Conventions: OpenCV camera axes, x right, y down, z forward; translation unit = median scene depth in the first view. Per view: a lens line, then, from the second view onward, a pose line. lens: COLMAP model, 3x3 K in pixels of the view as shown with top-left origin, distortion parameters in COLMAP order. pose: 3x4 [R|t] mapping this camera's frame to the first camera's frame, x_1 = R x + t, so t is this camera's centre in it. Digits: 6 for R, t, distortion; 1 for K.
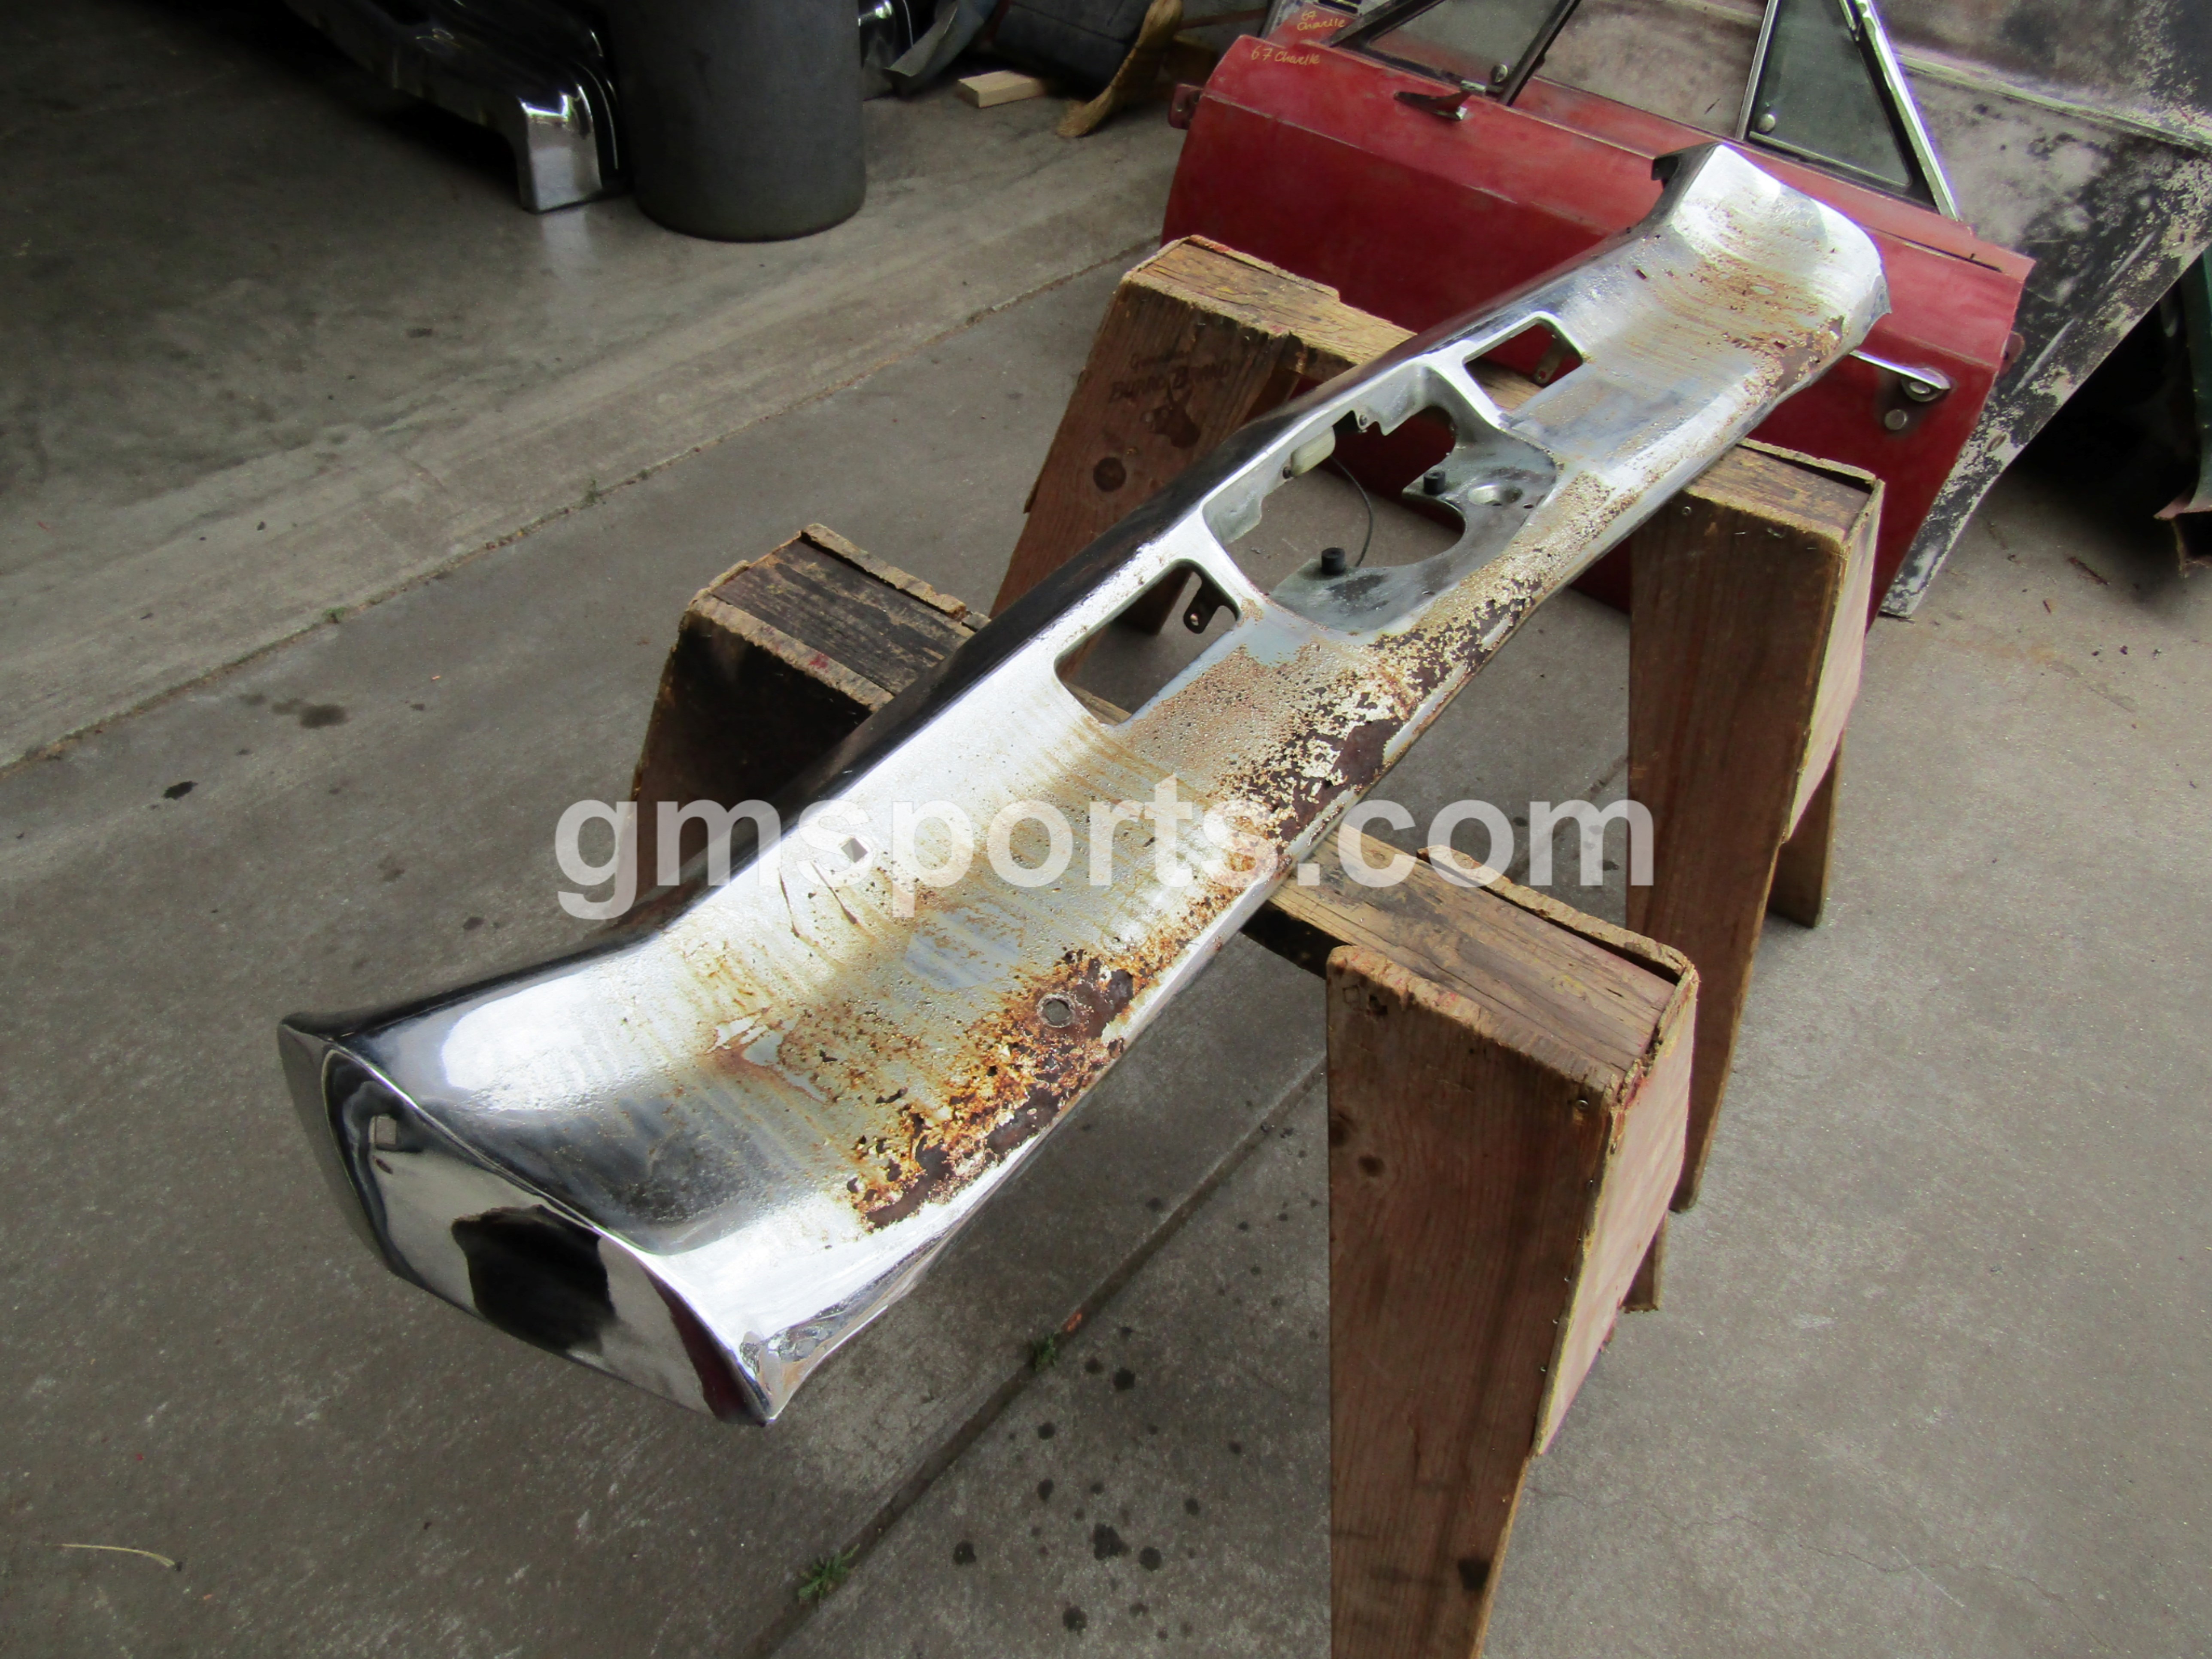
lens RADIAL K [[1571.8, 0, 1096.3], [0, 1571.8, 816.5], [0, 0, 1]] dist [-0.008649, 0.003349]
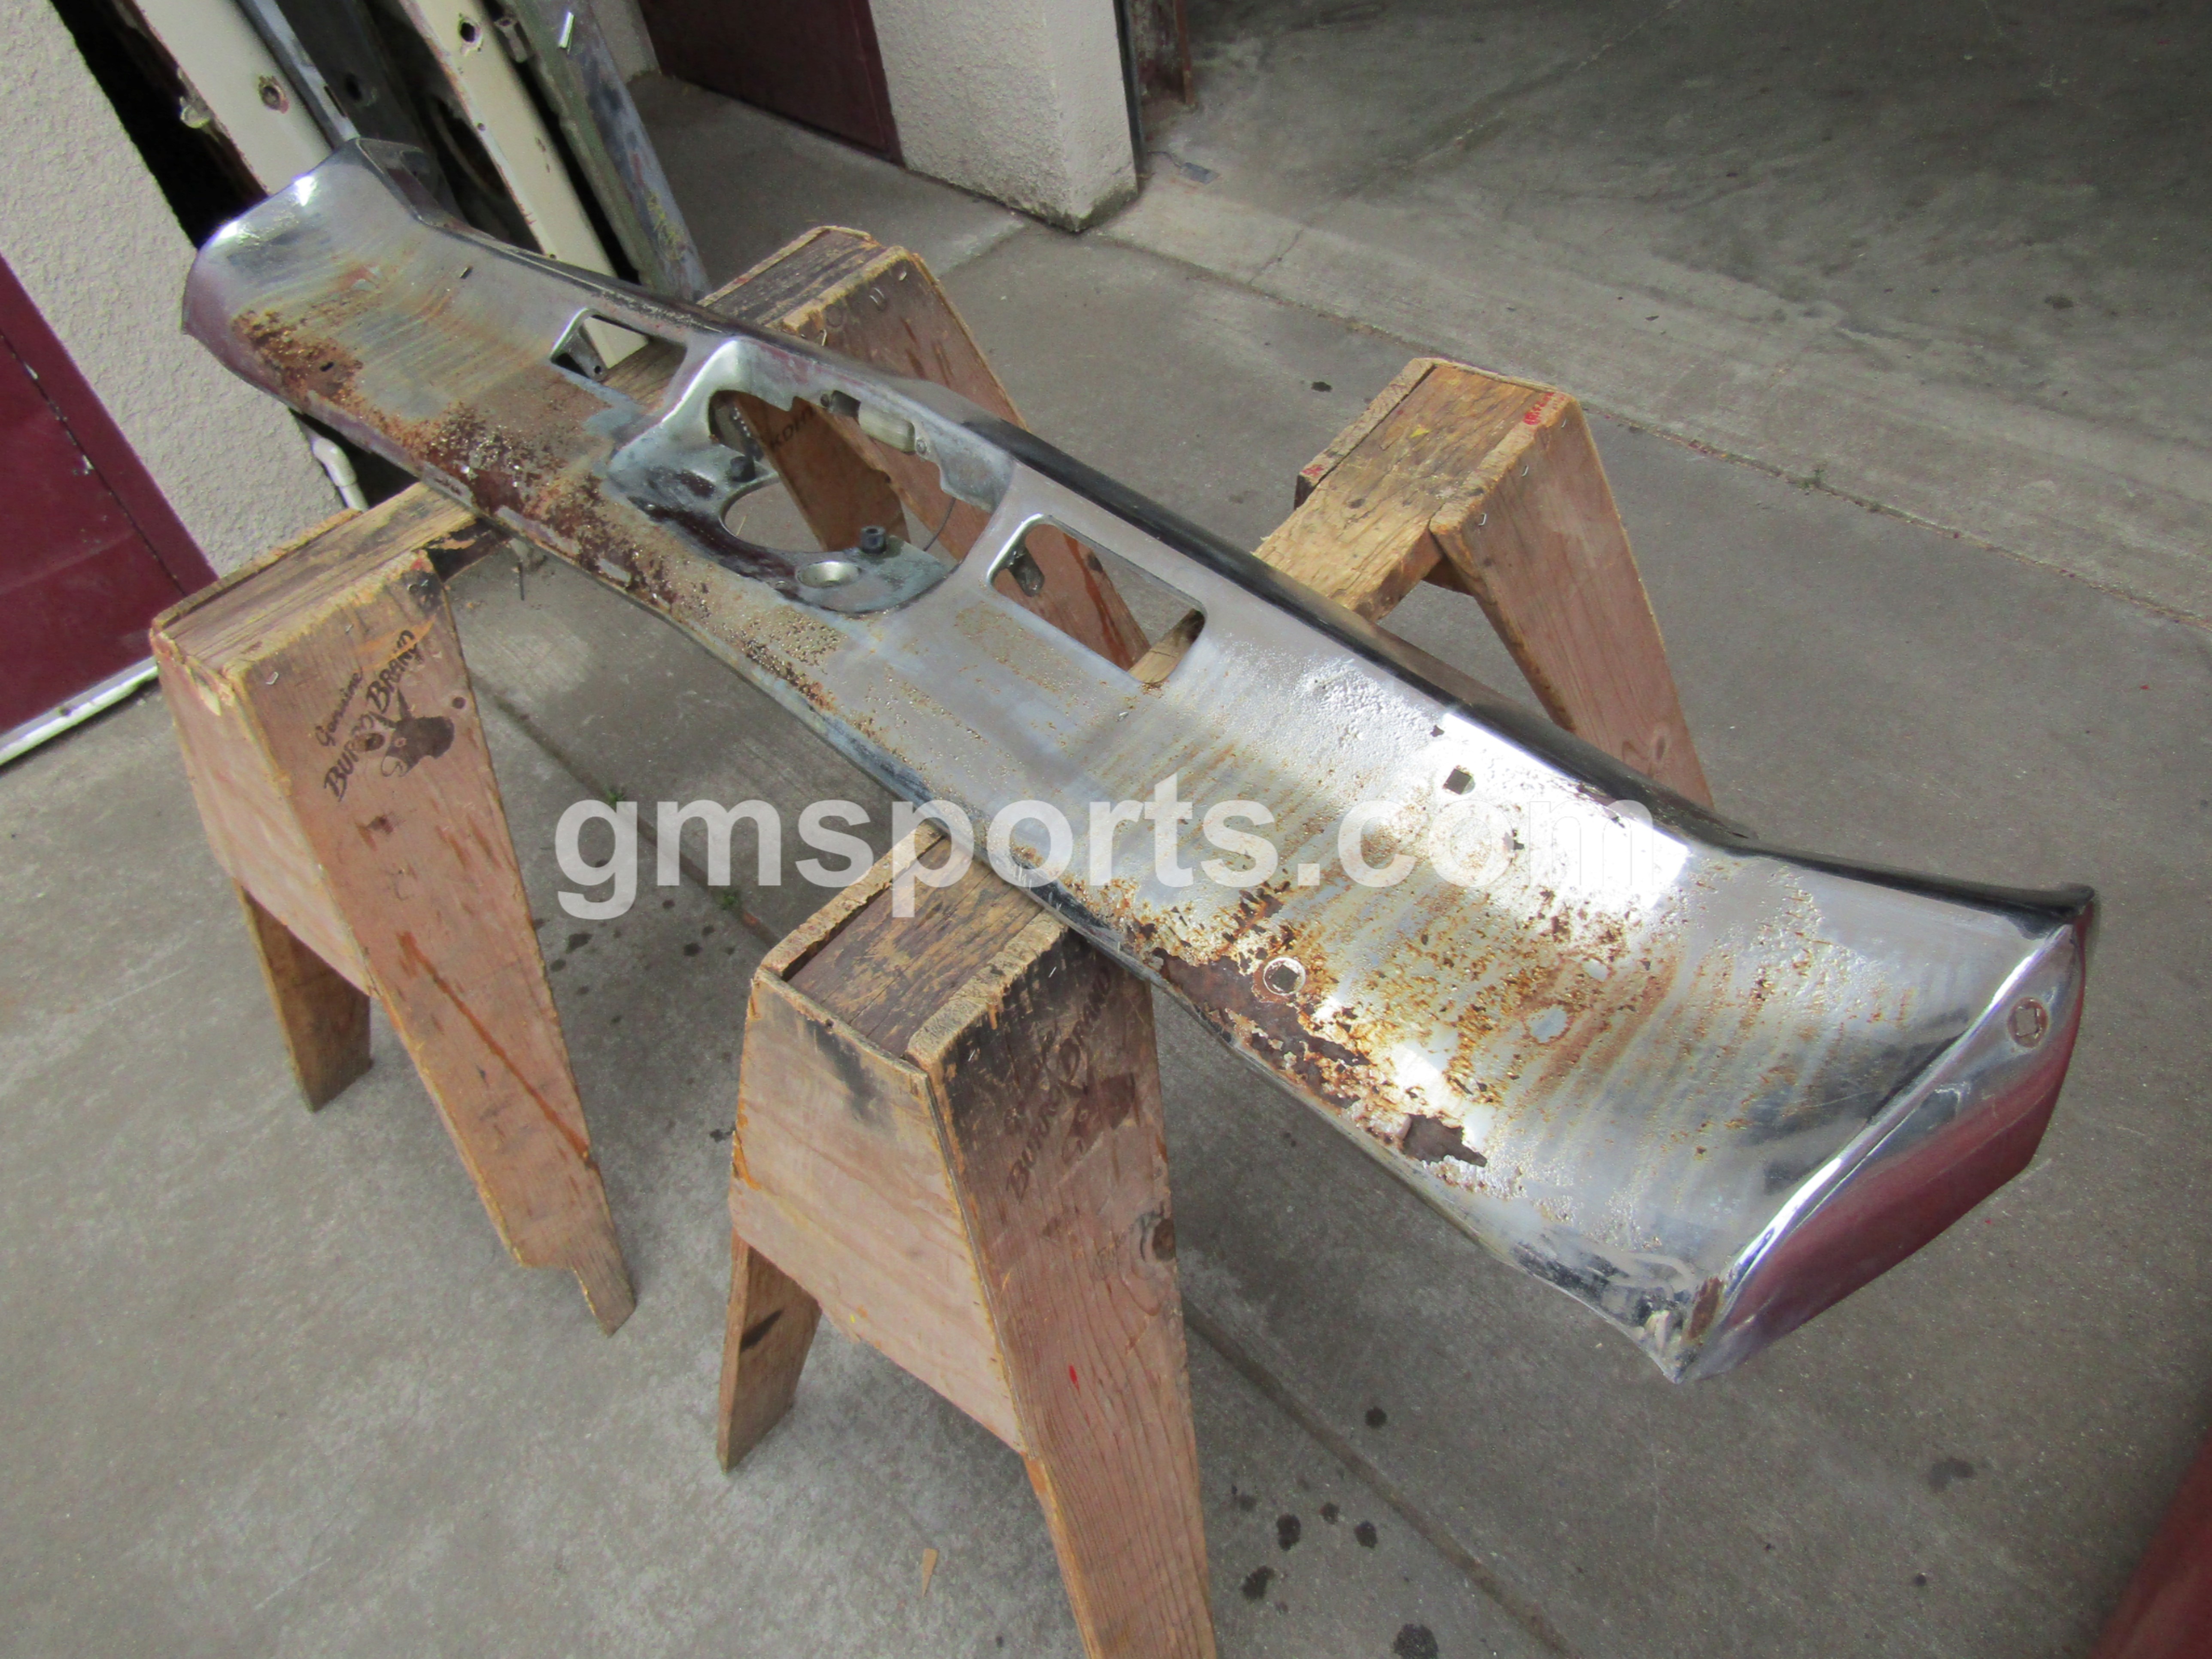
lens RADIAL K [[1571.8, 0, 1120.9], [0, 1571.8, 830.7], [0, 0, 1]] dist [-0.008649, 0.003349]
pose [[-0.104278, 0.674160, -0.731187, 0.623045], [-0.600827, 0.543169, 0.586493, -0.472725], [0.792549, 0.500475, 0.348412, 0.588964]]
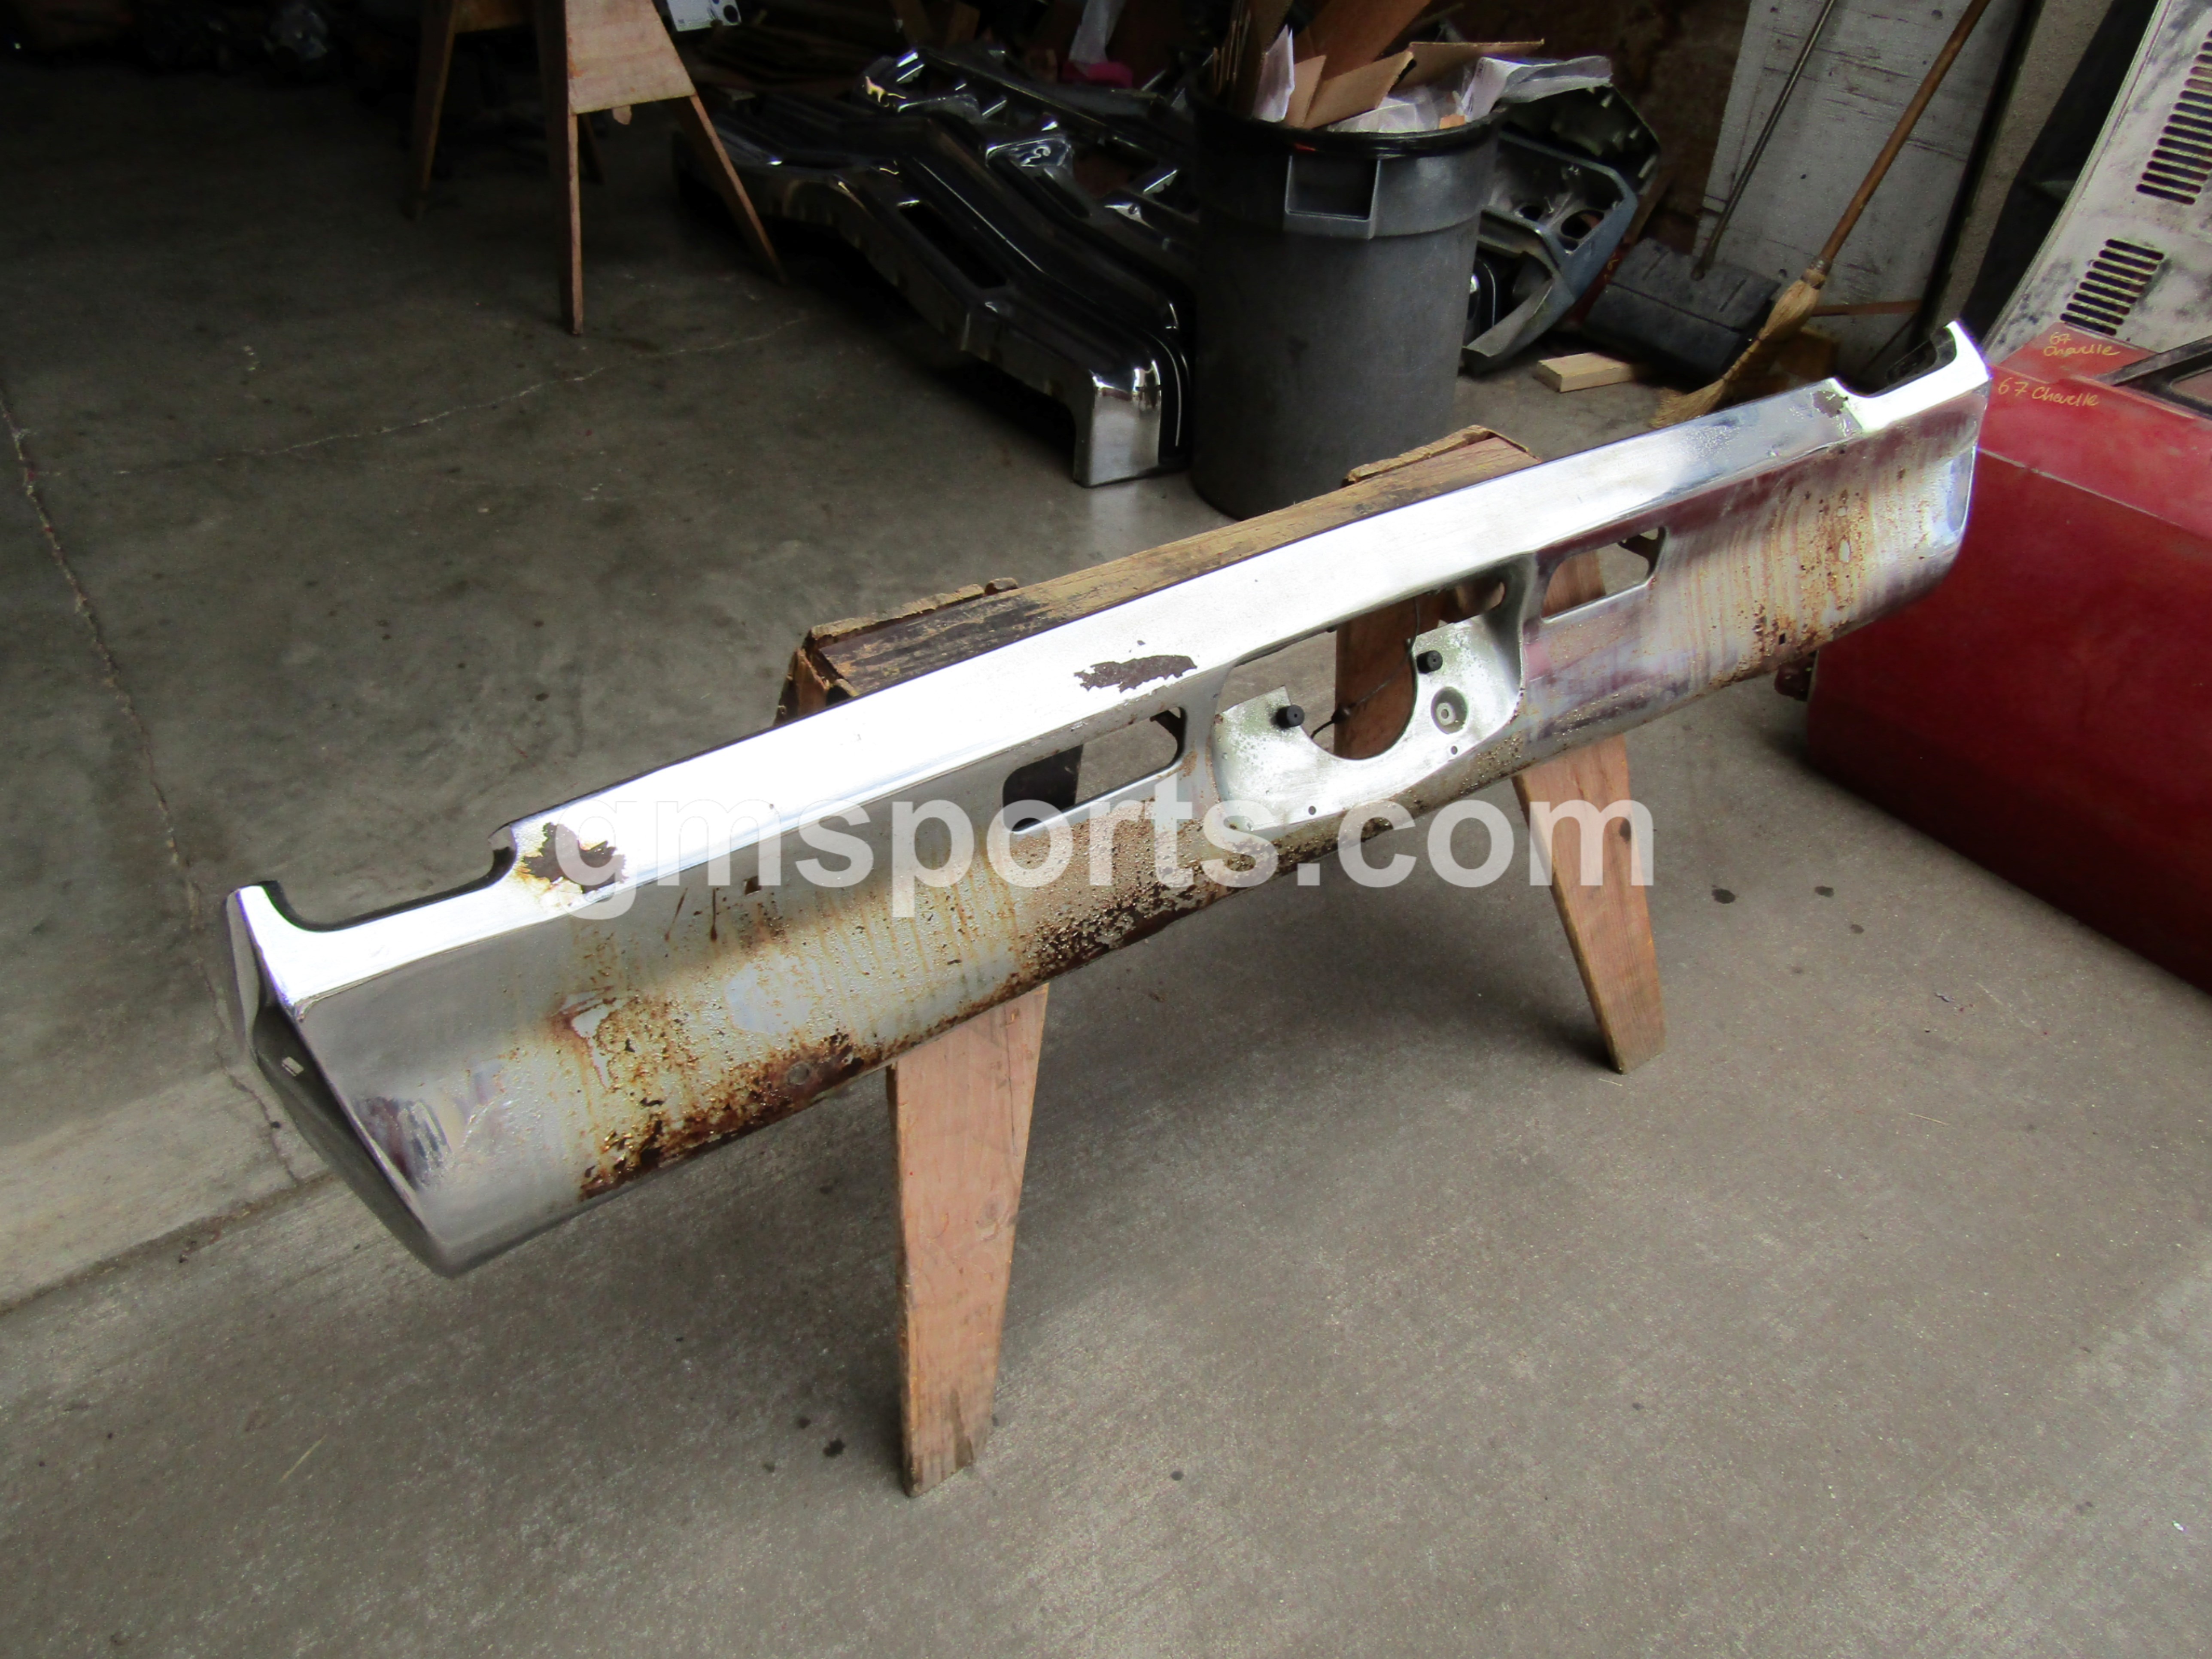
lens RADIAL K [[1571.8, 0, 1107.2], [0, 1571.8, 824.1], [0, 0, 1]] dist [-0.008649, 0.003349]
pose [[0.966314, 0.115476, -0.230006, -0.163889], [-0.140835, 0.985267, -0.097024, -0.149304], [0.215413, 0.126148, 0.968341, 0.182057]]
